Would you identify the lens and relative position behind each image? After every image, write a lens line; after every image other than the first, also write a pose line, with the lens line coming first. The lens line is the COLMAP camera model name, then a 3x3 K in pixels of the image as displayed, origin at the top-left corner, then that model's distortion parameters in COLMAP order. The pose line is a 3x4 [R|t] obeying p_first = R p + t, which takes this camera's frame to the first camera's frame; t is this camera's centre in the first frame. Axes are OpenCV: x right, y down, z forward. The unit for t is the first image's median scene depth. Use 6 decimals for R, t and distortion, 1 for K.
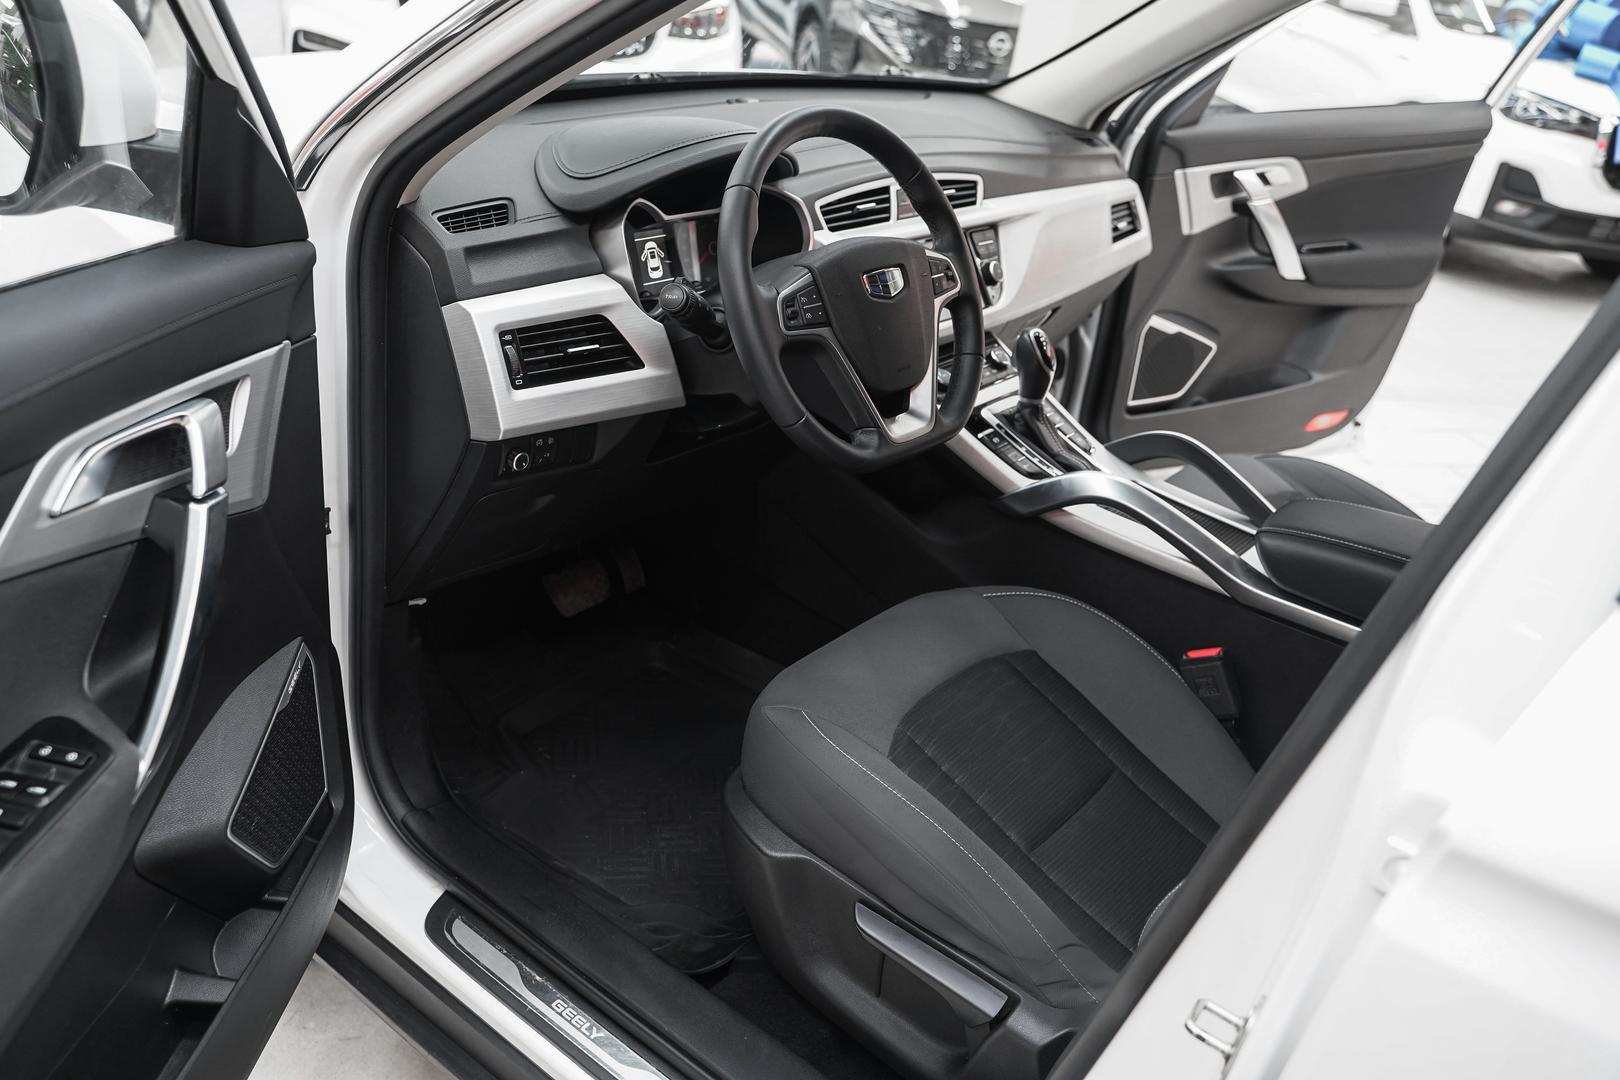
lens RADIAL K [[1323.3, 0, 807.7], [0, 1323.3, 522.6], [0, 0, 1]] dist [0.002850, -0.018722]
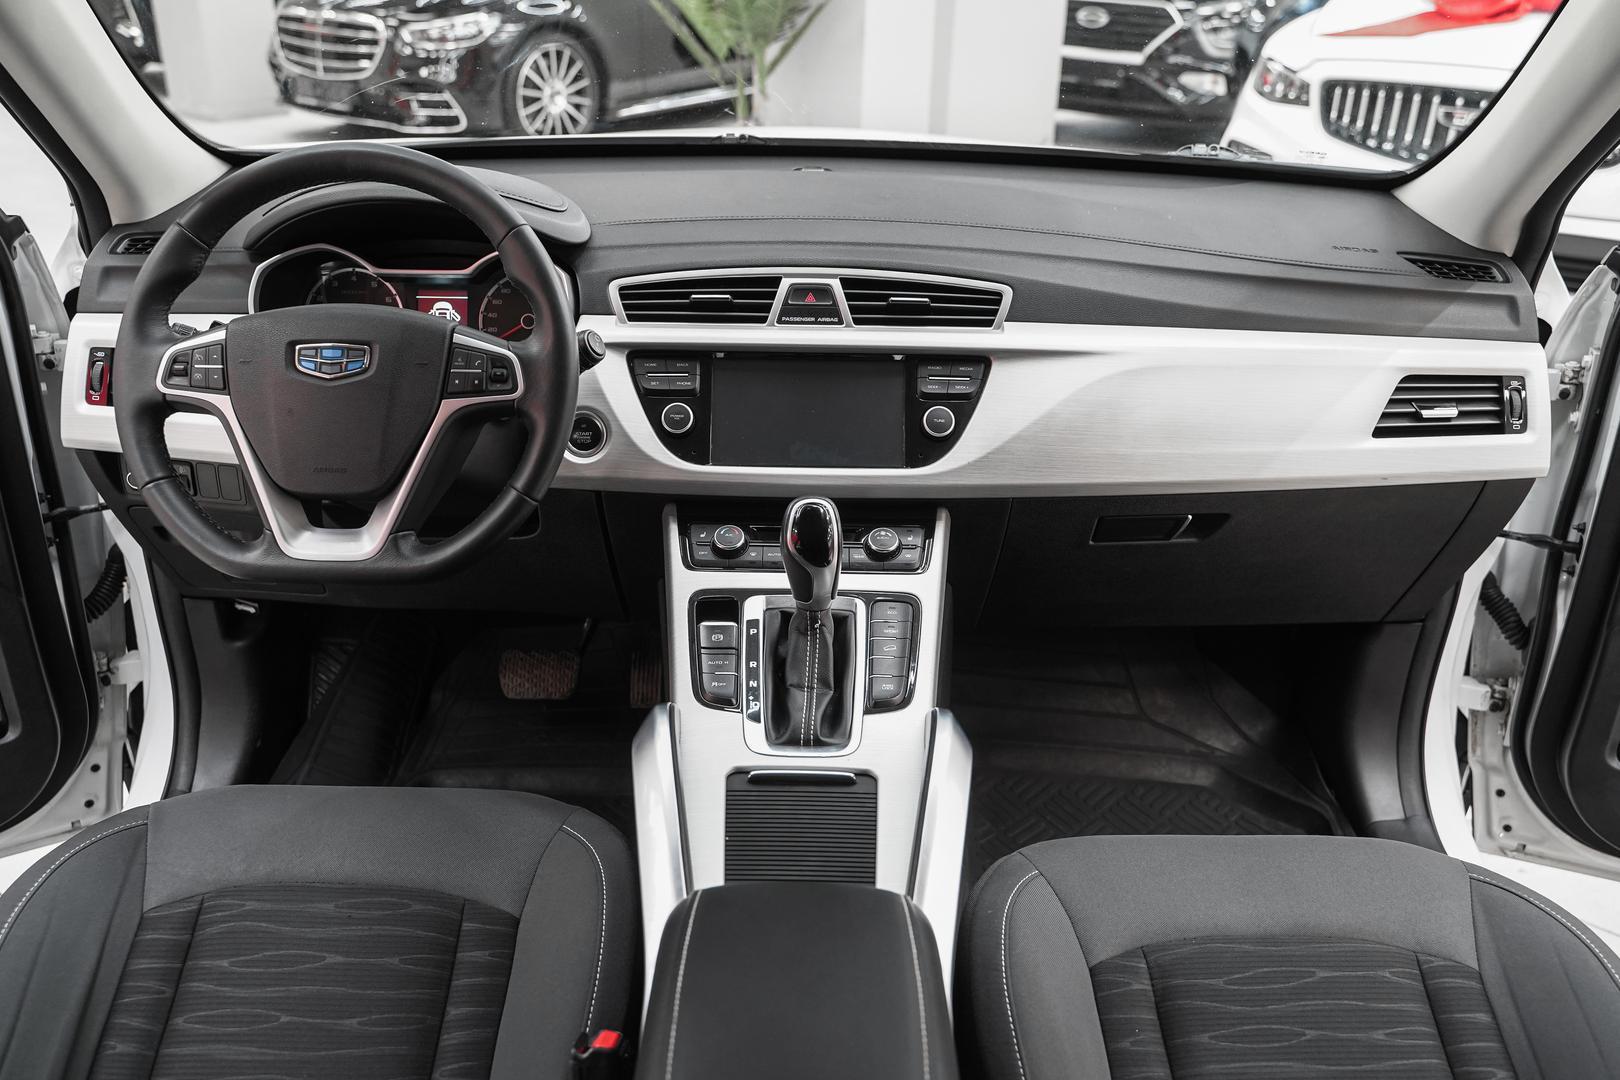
lens RADIAL K [[1323.3, 0, 792.4], [0, 1323.3, 546.3], [0, 0, 1]] dist [0.002850, -0.018722]
pose [[0.598077, 0.238825, -0.765027, 0.675391], [-0.291897, 0.953915, 0.069595, -0.166453], [0.746392, 0.181685, 0.640227, 0.566206]]
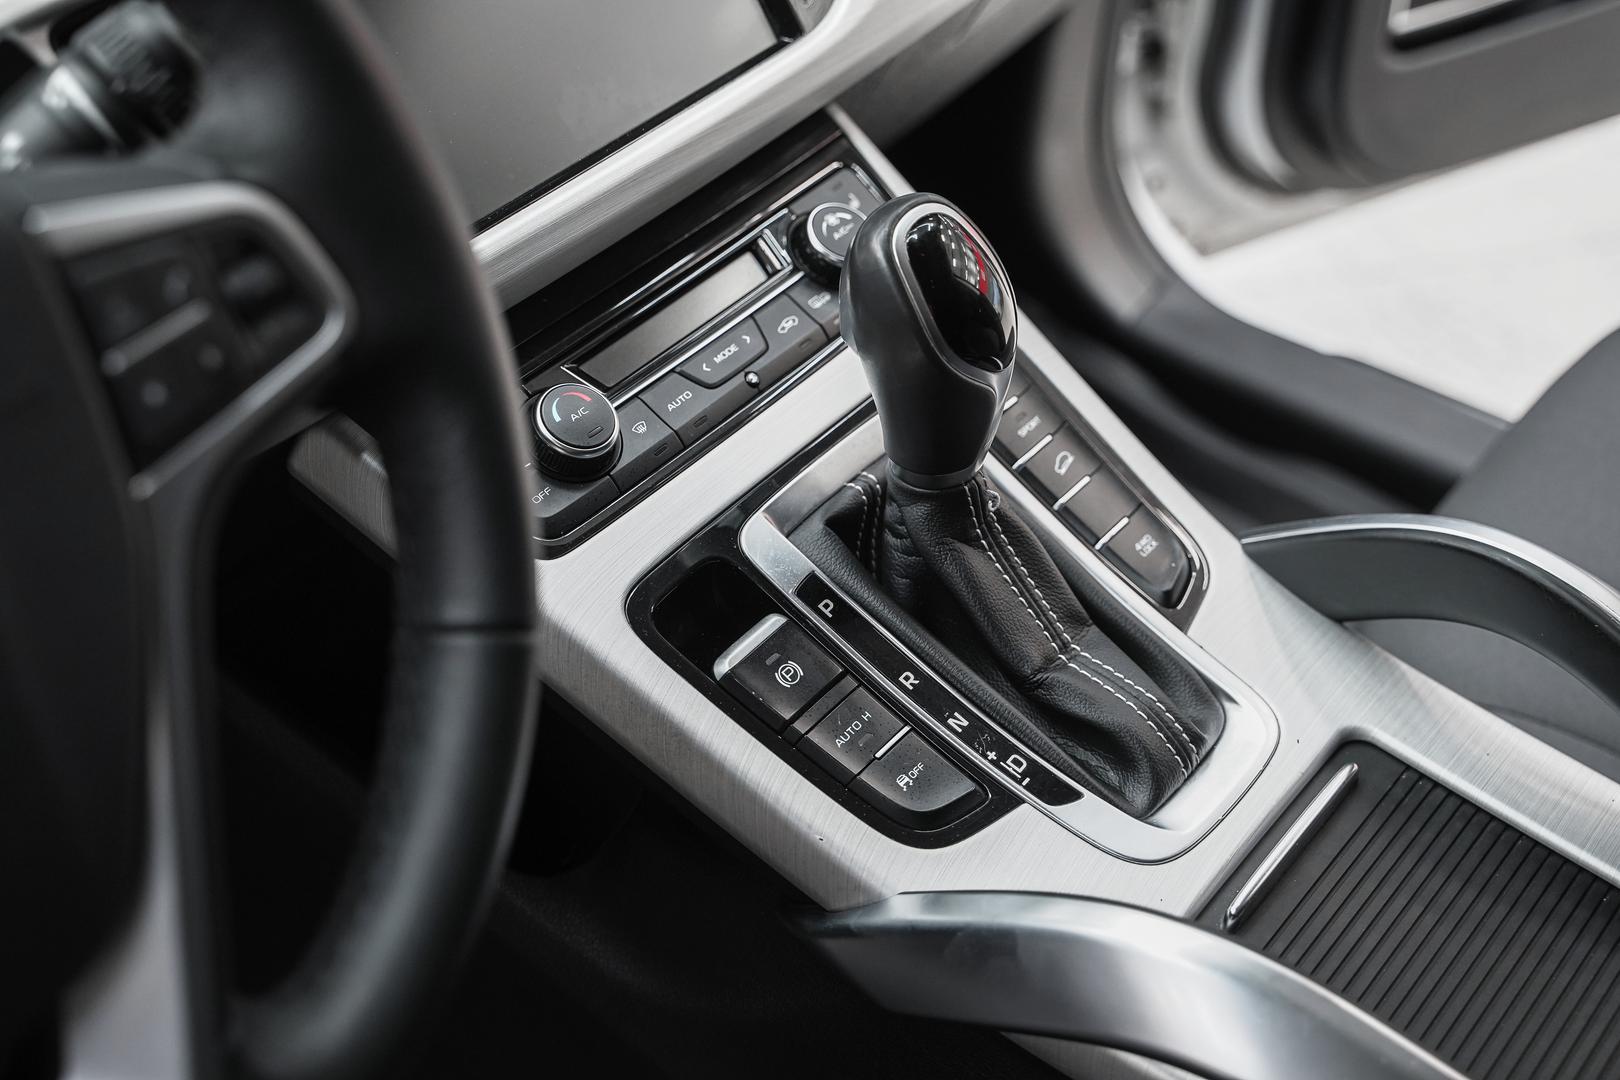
lens RADIAL K [[2256.9, 0, 807.0], [0, 2256.9, 543.0], [0, 0, 1]] dist [-0.021468, 0.000000]
pose [[0.995357, -0.076487, -0.058437, 0.170634], [0.088978, 0.962712, 0.255477, -0.193709], [0.036718, -0.259490, 0.965047, 0.583201]]
